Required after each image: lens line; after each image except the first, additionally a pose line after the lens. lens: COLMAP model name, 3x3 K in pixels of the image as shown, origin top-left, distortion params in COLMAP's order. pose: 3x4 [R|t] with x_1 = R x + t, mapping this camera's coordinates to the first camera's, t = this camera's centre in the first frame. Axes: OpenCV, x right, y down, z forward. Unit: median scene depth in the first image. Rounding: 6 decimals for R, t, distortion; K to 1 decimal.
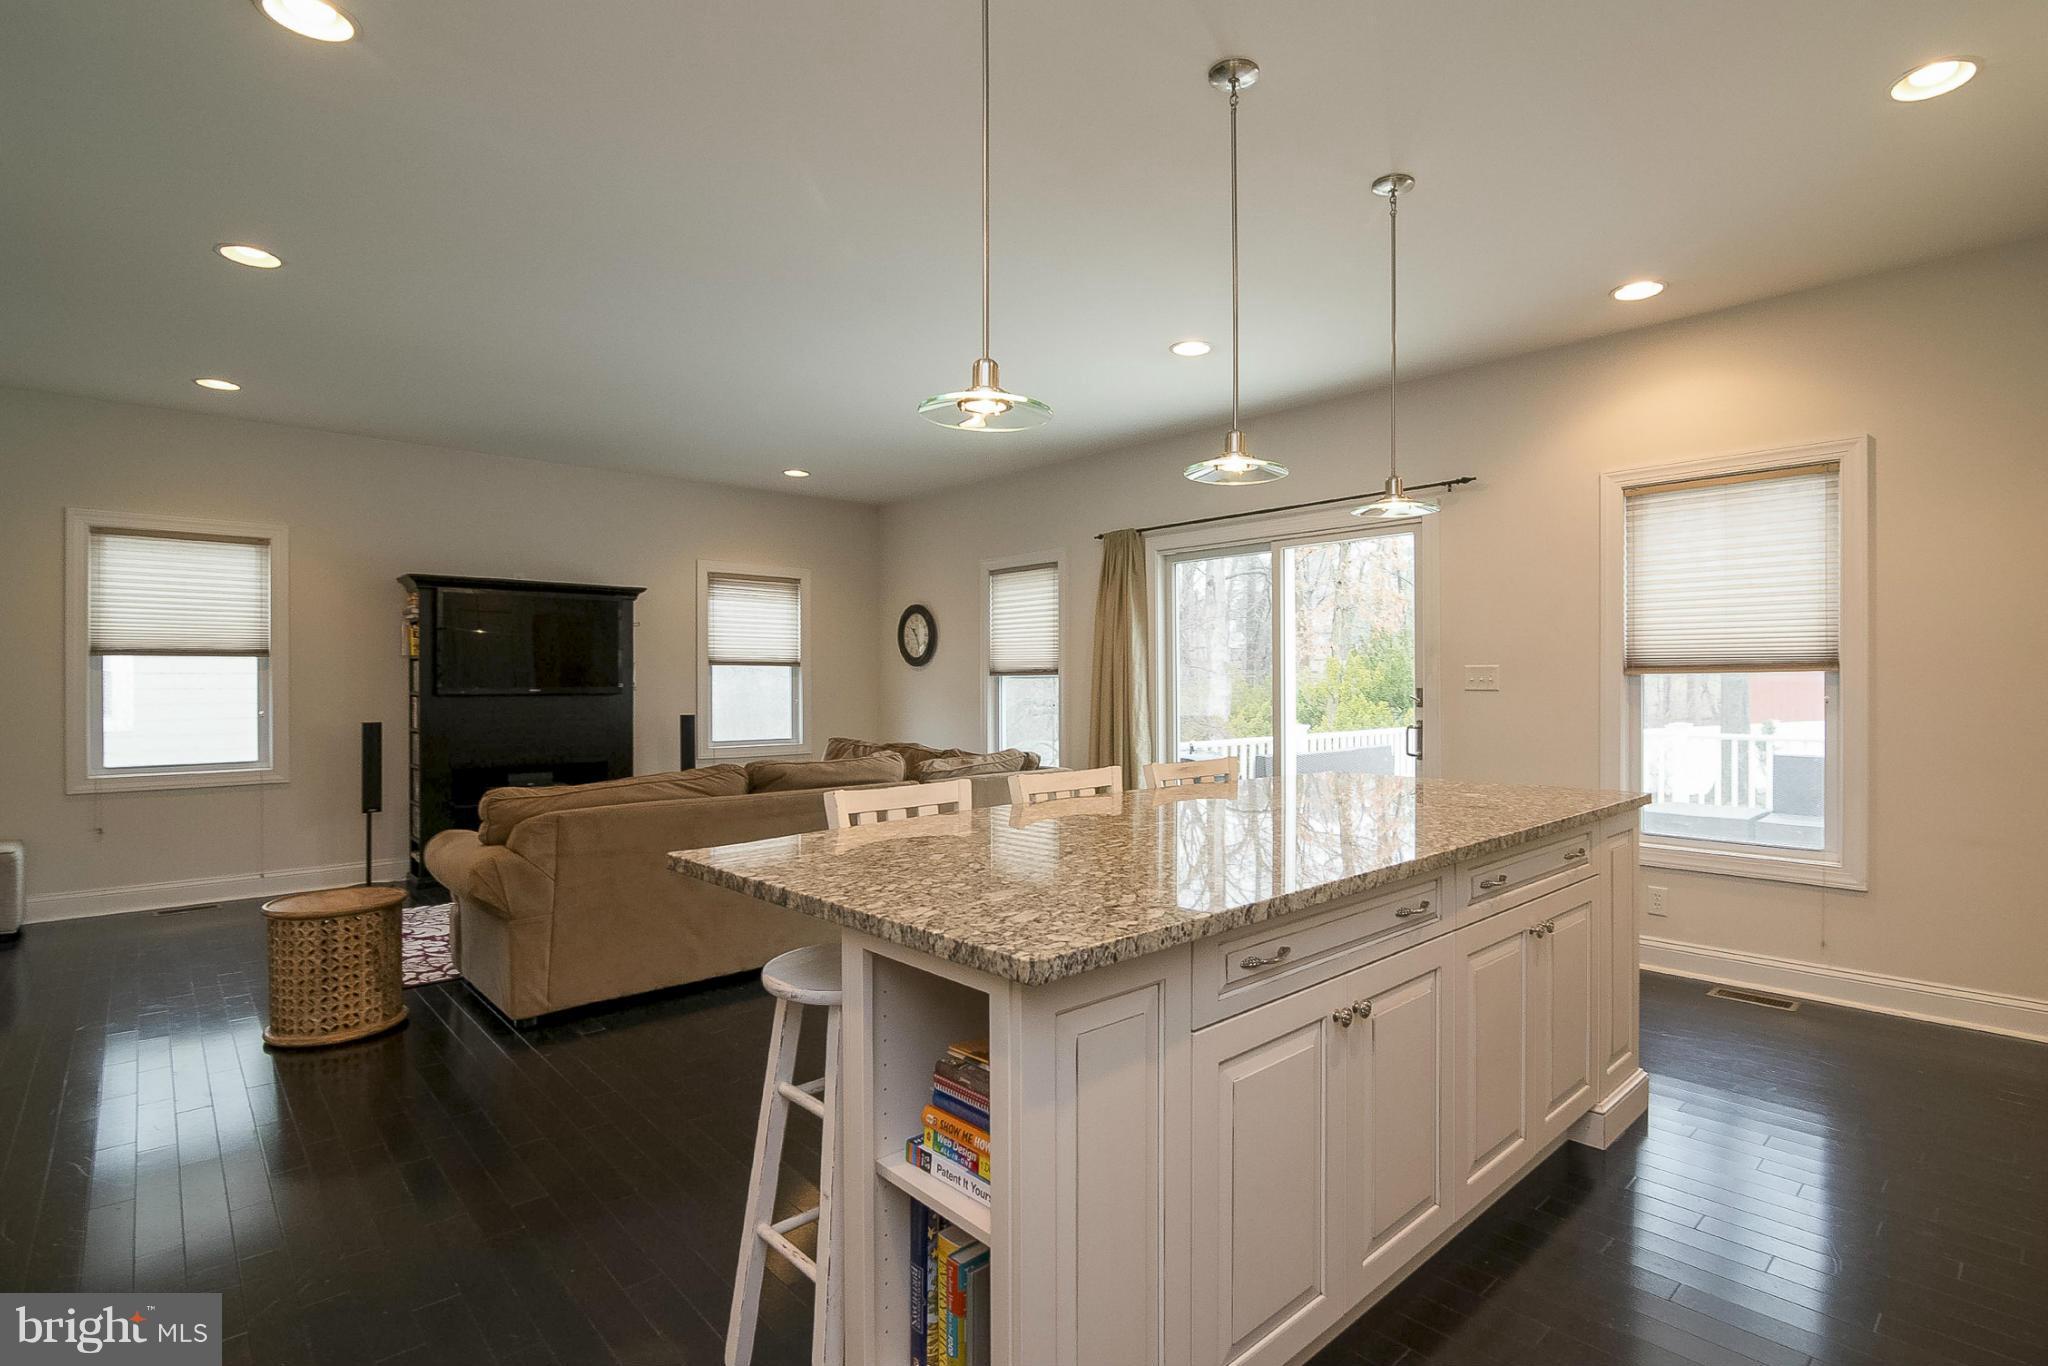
lens RADIAL K [[958.0, 0, 1037.4], [0, 958.0, 685.5], [0, 0, 1]] dist [-0.004874, 0.000008]
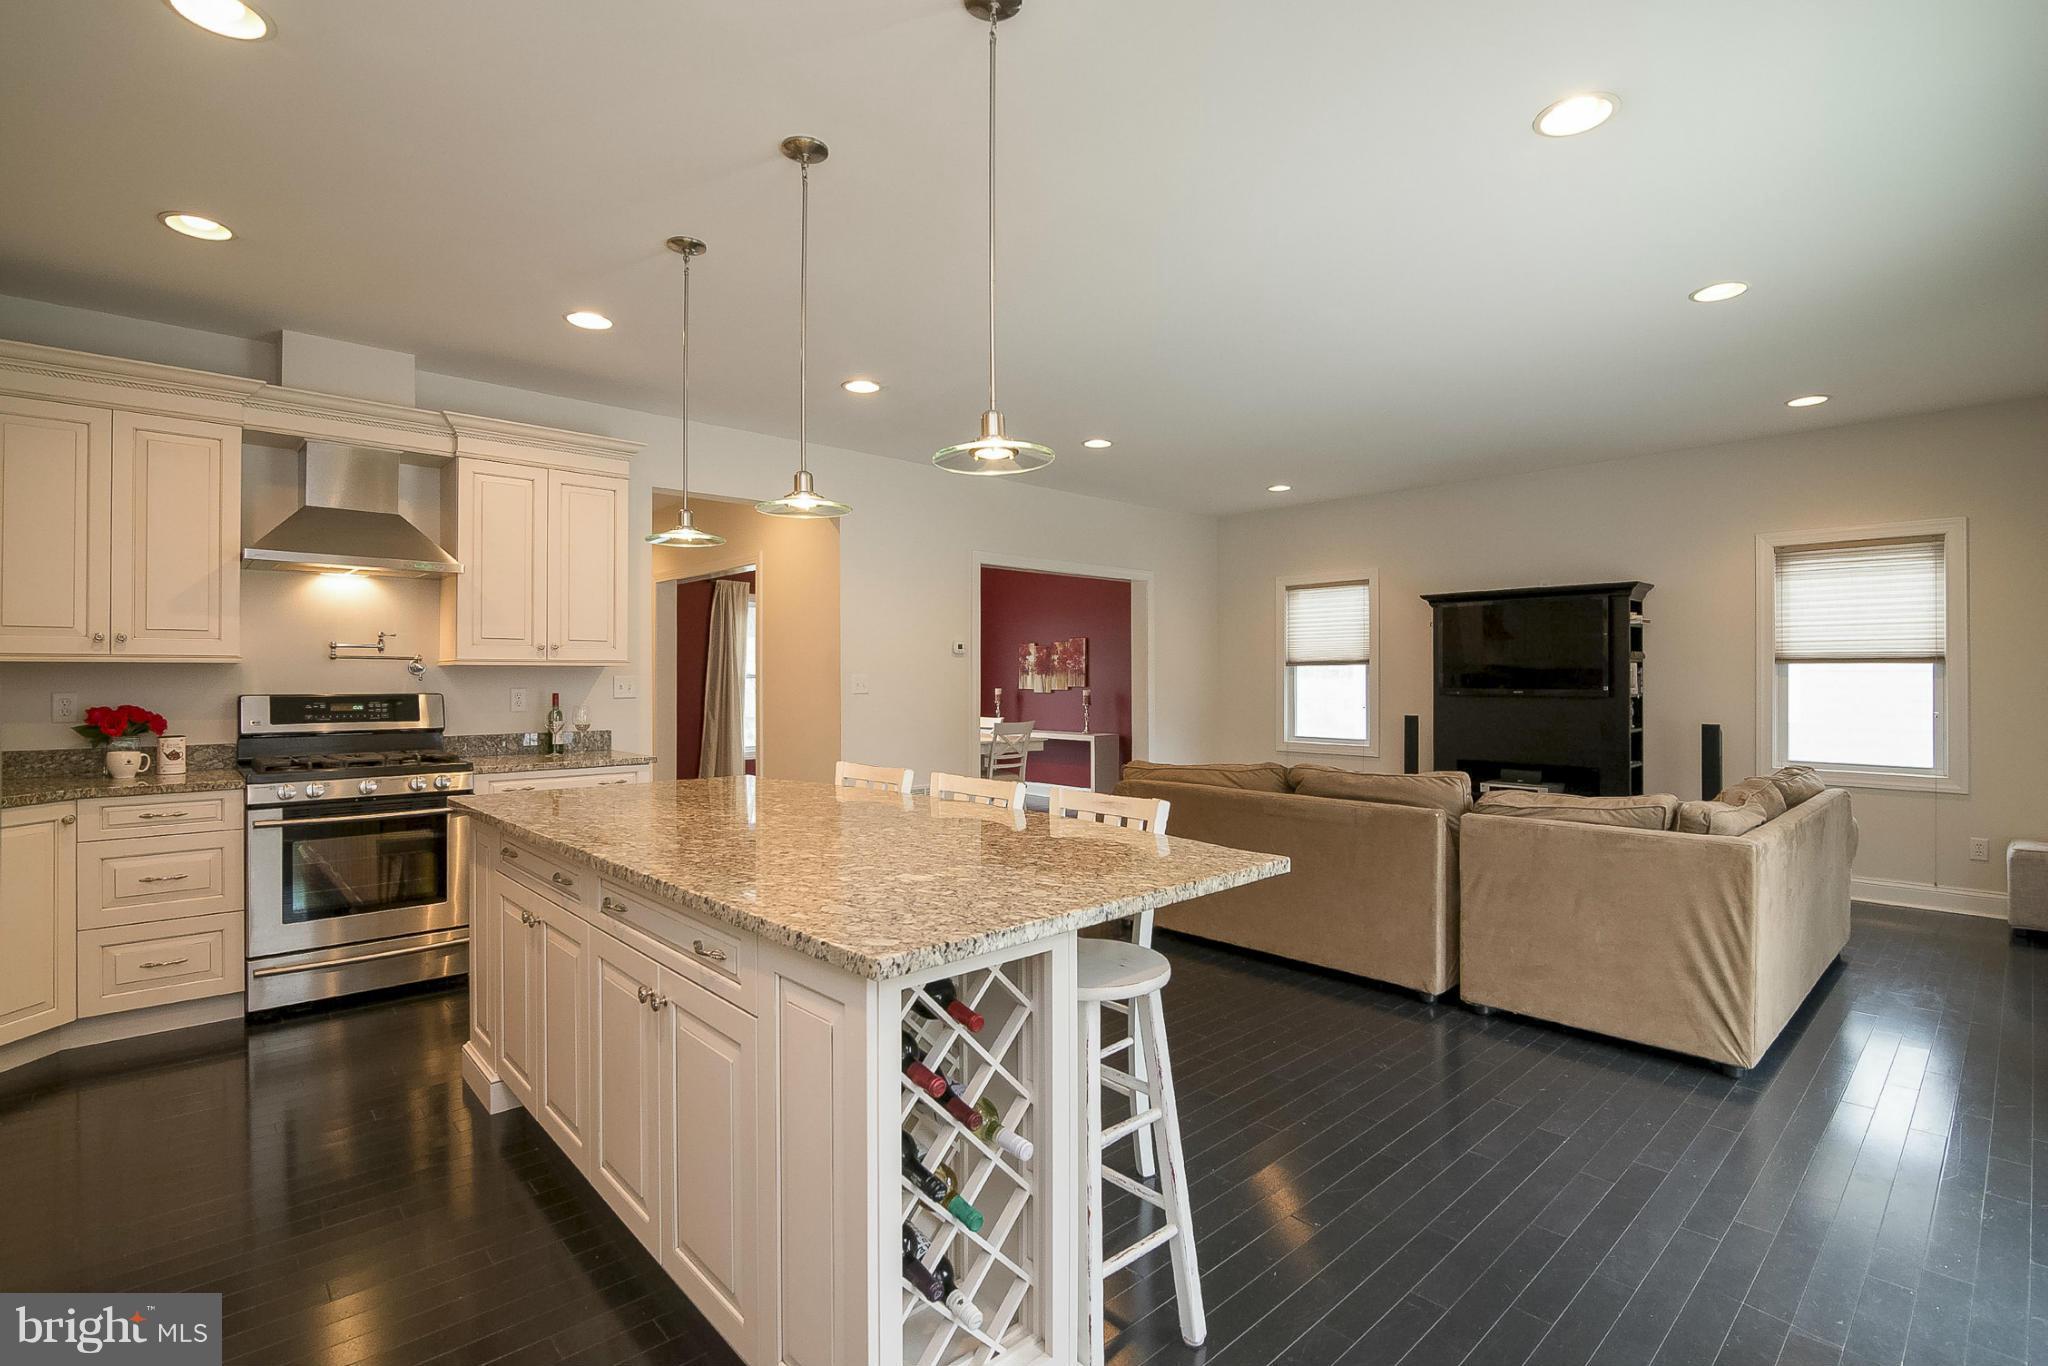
lens RADIAL K [[940.3, 0, 1060.7], [0, 940.3, 680.5], [0, 0, 1]] dist [-0.046939, 0.000044]
pose [[0.023745, 0.005580, -0.999702, 0.561966], [-0.003944, 0.999977, 0.005488, -0.013344], [0.999710, 0.003812, 0.023767, 0.551026]]
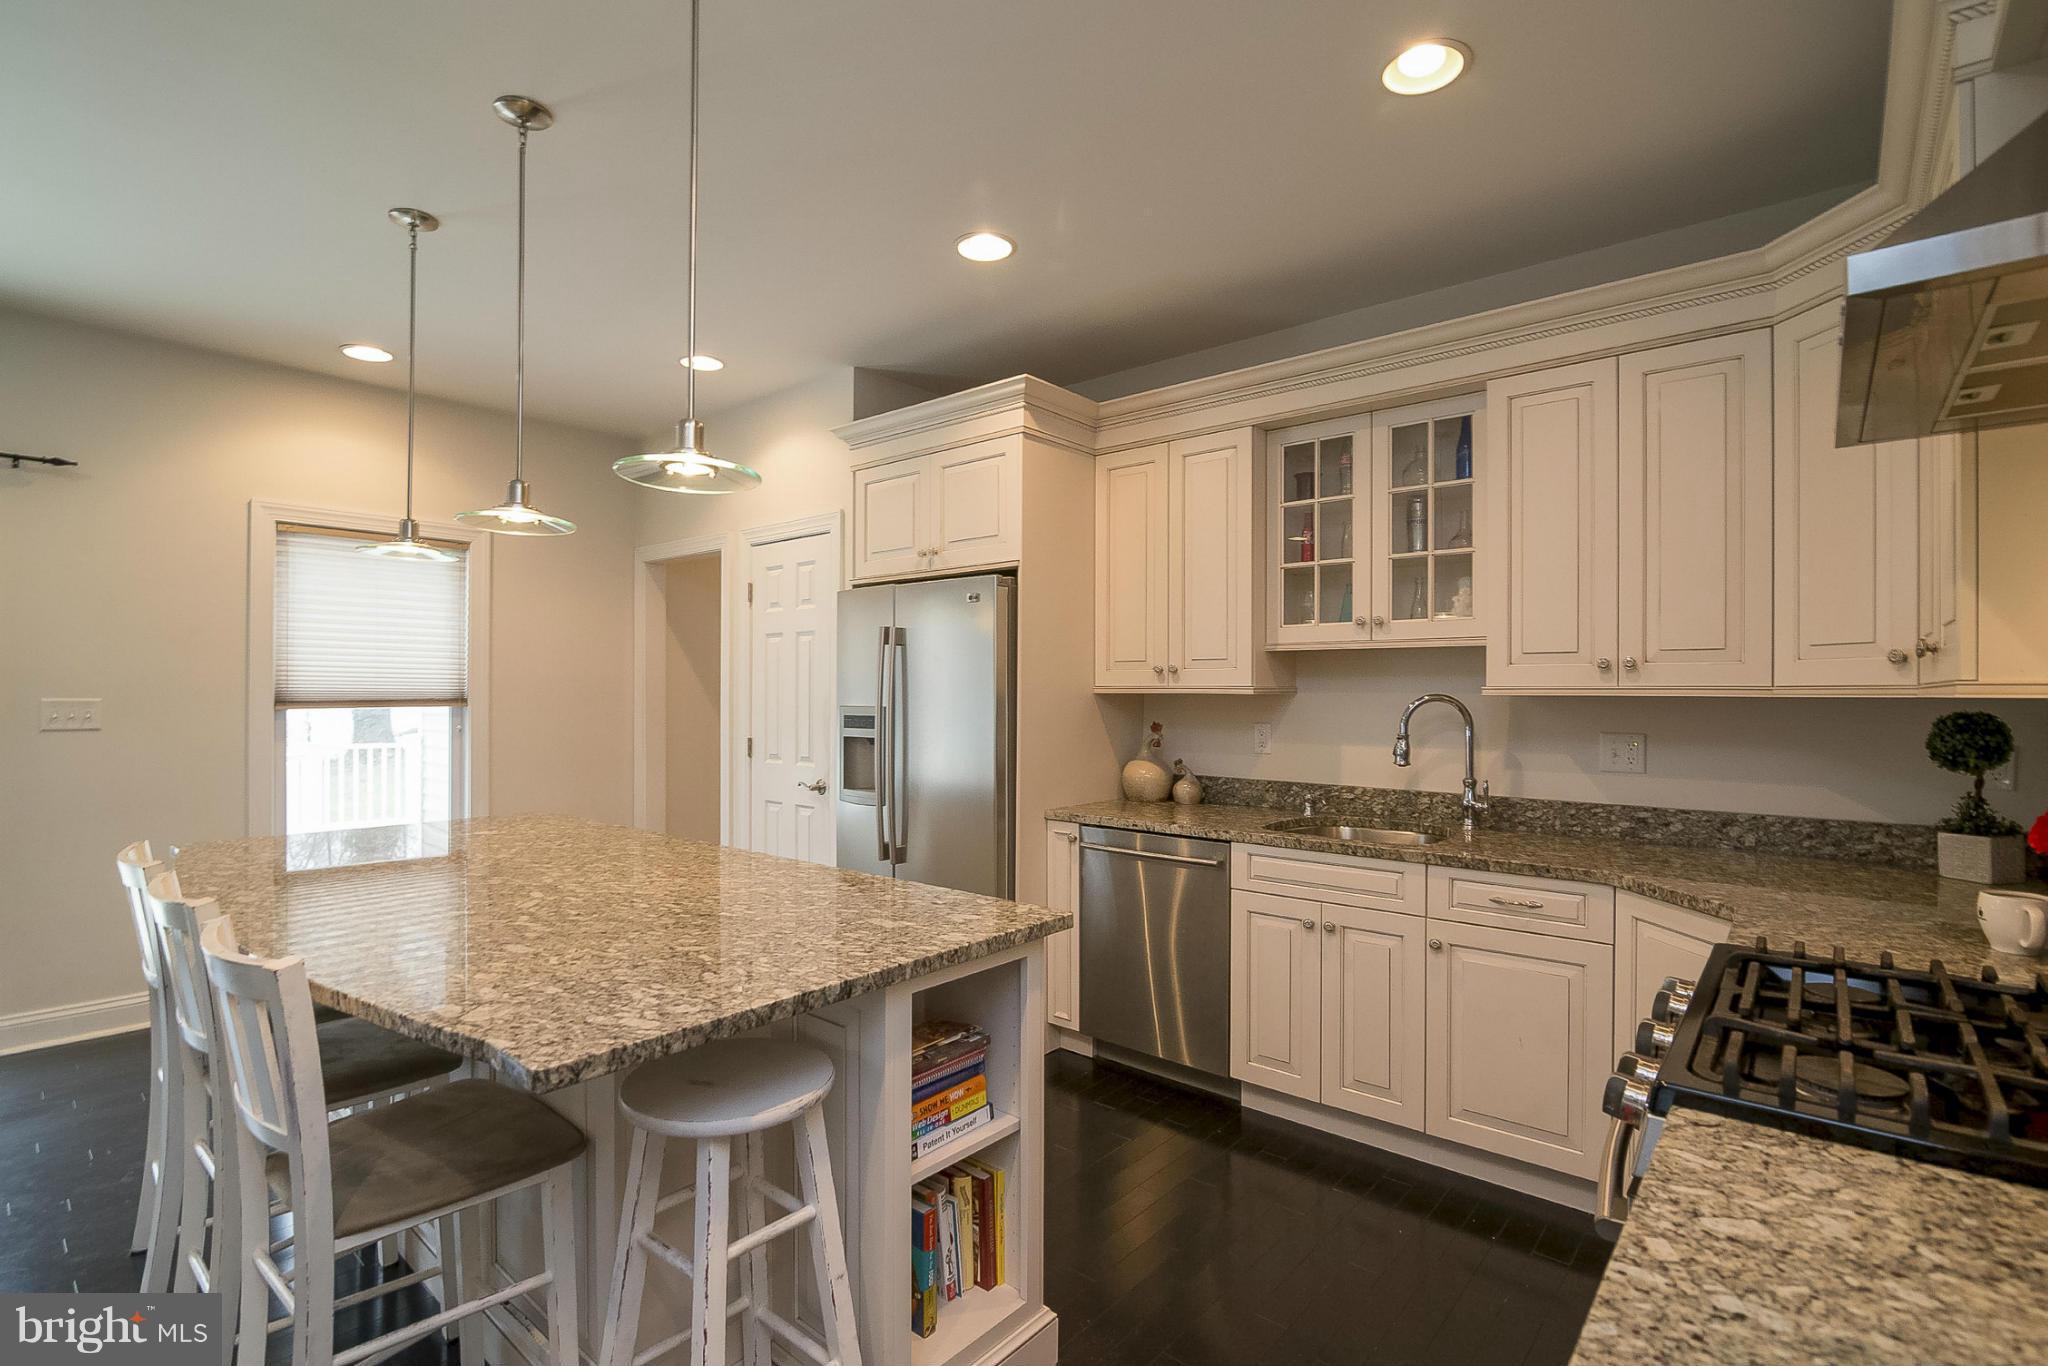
lens RADIAL K [[975.2, 0, 1013.4], [0, 975.2, 688.9], [0, 0, 1]] dist [-0.008660, 0.000170]
pose [[-0.106809, 0.002283, 0.994277, -0.352643], [0.001059, 0.999997, -0.002182, -0.022752], [-0.994279, 0.000820, -0.106811, 0.261136]]
